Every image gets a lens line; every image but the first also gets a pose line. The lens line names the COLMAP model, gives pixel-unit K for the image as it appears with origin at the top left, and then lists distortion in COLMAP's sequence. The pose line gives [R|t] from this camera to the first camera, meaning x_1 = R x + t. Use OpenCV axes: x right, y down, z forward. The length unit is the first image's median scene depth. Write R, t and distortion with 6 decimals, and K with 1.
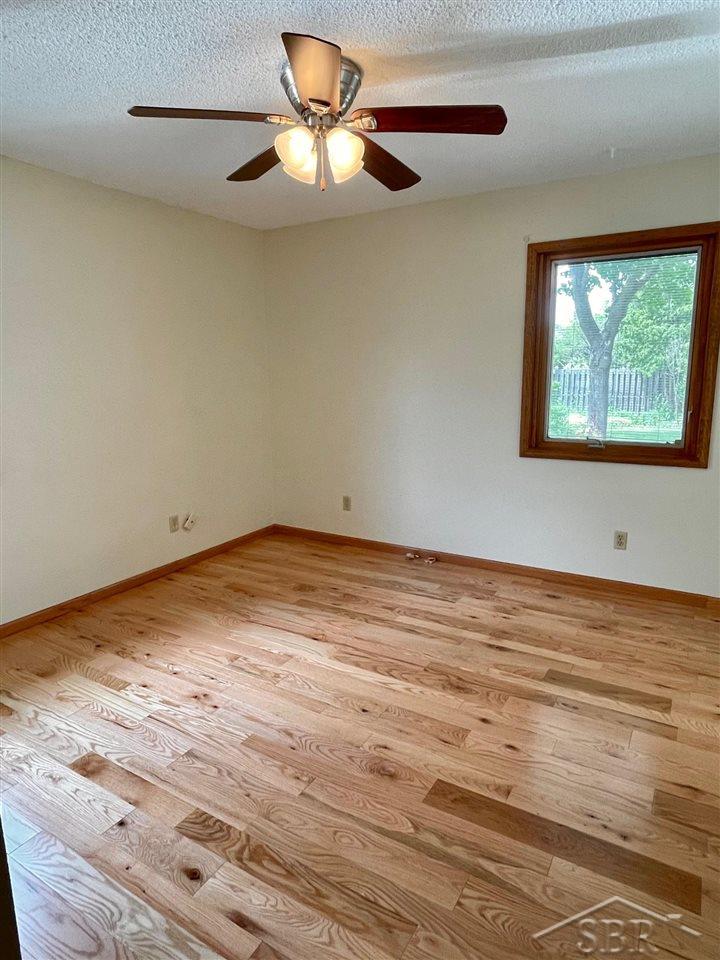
lens RADIAL K [[571.4, 0, 361.3], [0, 571.4, 479.2], [0, 0, 1]] dist [0.002734, 0.001753]
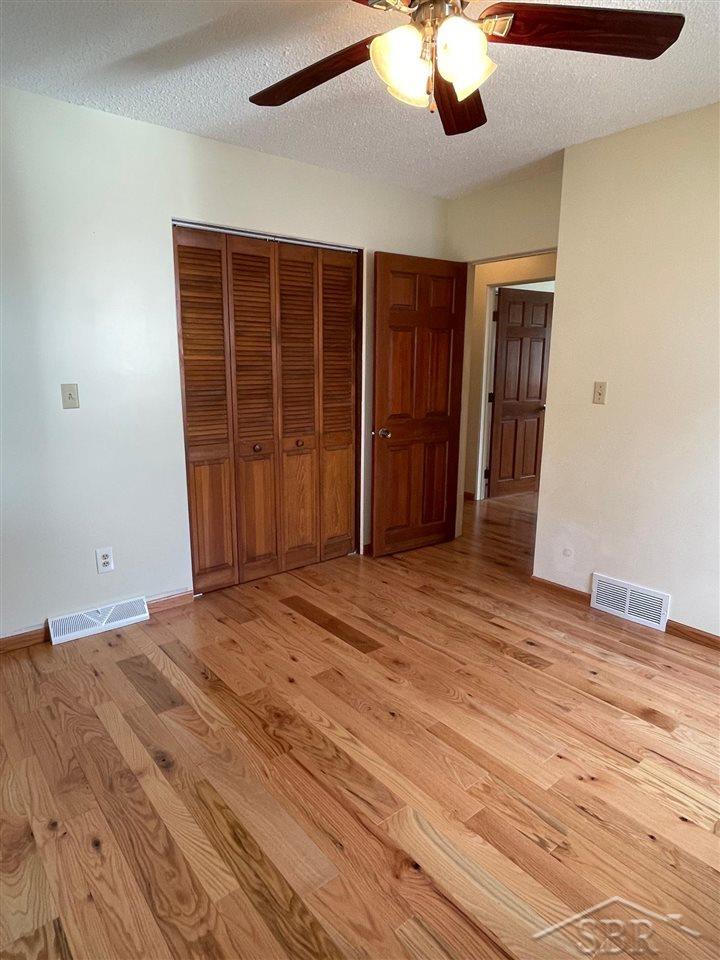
lens RADIAL K [[571.4, 0, 359.2], [0, 571.4, 479.4], [0, 0, 1]] dist [0.002734, 0.001753]
pose [[-0.942525, -0.064538, 0.327844, -0.210163], [0.066822, 0.924942, 0.374188, -0.290280], [-0.327386, 0.374589, -0.867469, 1.552912]]
